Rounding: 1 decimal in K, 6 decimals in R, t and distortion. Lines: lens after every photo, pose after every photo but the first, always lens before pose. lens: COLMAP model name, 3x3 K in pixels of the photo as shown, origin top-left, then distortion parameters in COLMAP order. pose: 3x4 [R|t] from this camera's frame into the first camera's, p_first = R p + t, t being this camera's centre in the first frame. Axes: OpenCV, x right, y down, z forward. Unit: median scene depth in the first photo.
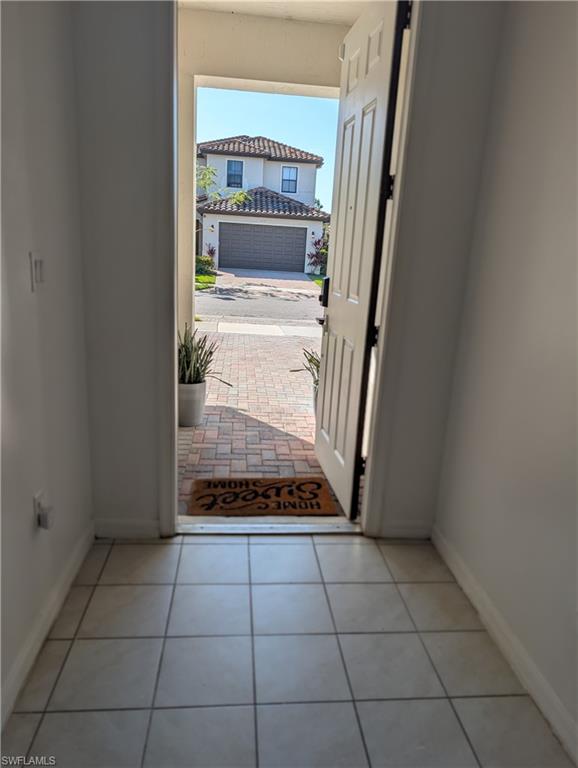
lens RADIAL K [[541.7, 0, 290.1], [0, 541.7, 394.2], [0, 0, 1]] dist [0.016881, -0.029486]
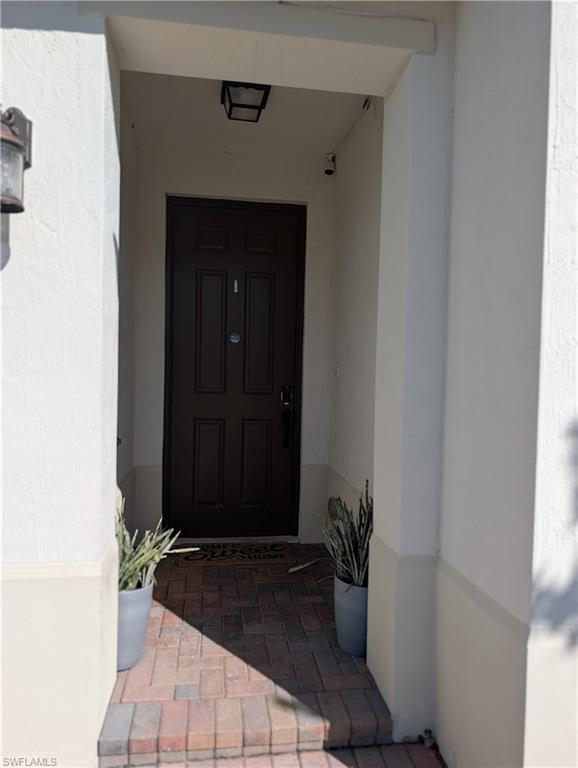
lens RADIAL K [[541.7, 0, 290.1], [0, 541.7, 394.2], [0, 0, 1]] dist [0.016881, -0.029486]
pose [[-0.995932, -0.073558, -0.052047, -0.081580], [-0.085928, 0.949171, 0.302804, -0.542742], [0.027128, 0.306045, -0.951630, 2.057380]]
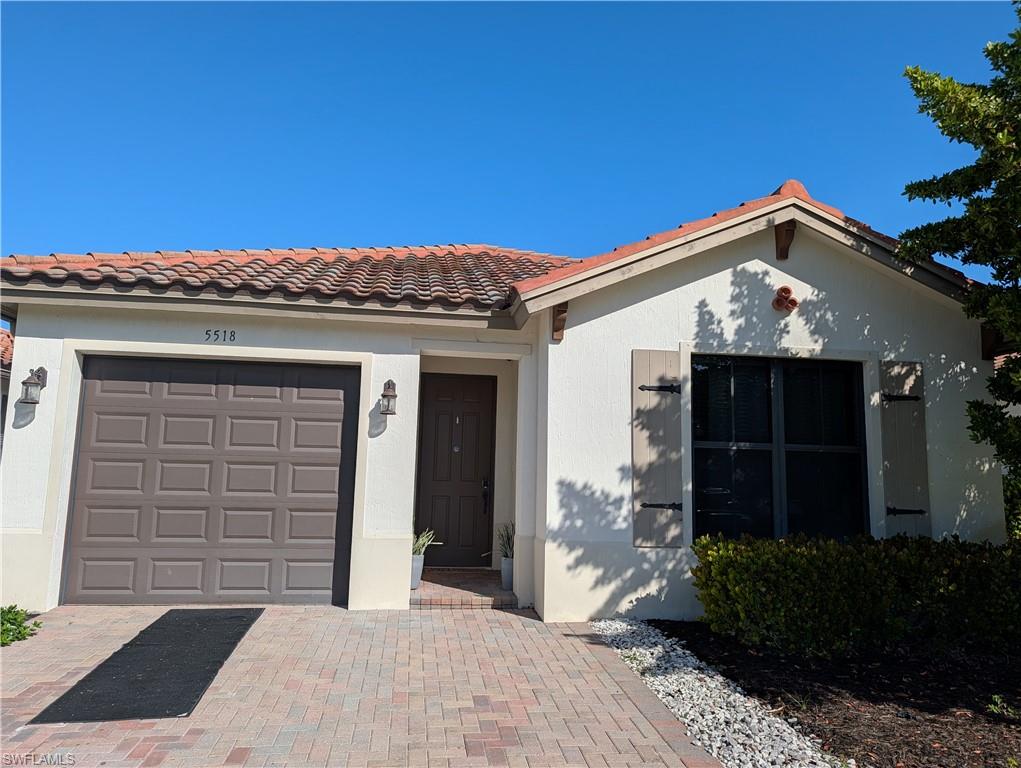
lens RADIAL K [[720.1, 0, 510.5], [0, 720.1, 384.0], [0, 0, 1]] dist [0.016881, -0.029486]
pose [[-0.995943, -0.083817, -0.032755, -0.111165], [-0.087620, 0.986181, 0.140602, -0.981029], [0.020518, 0.142901, -0.989524, 3.735677]]
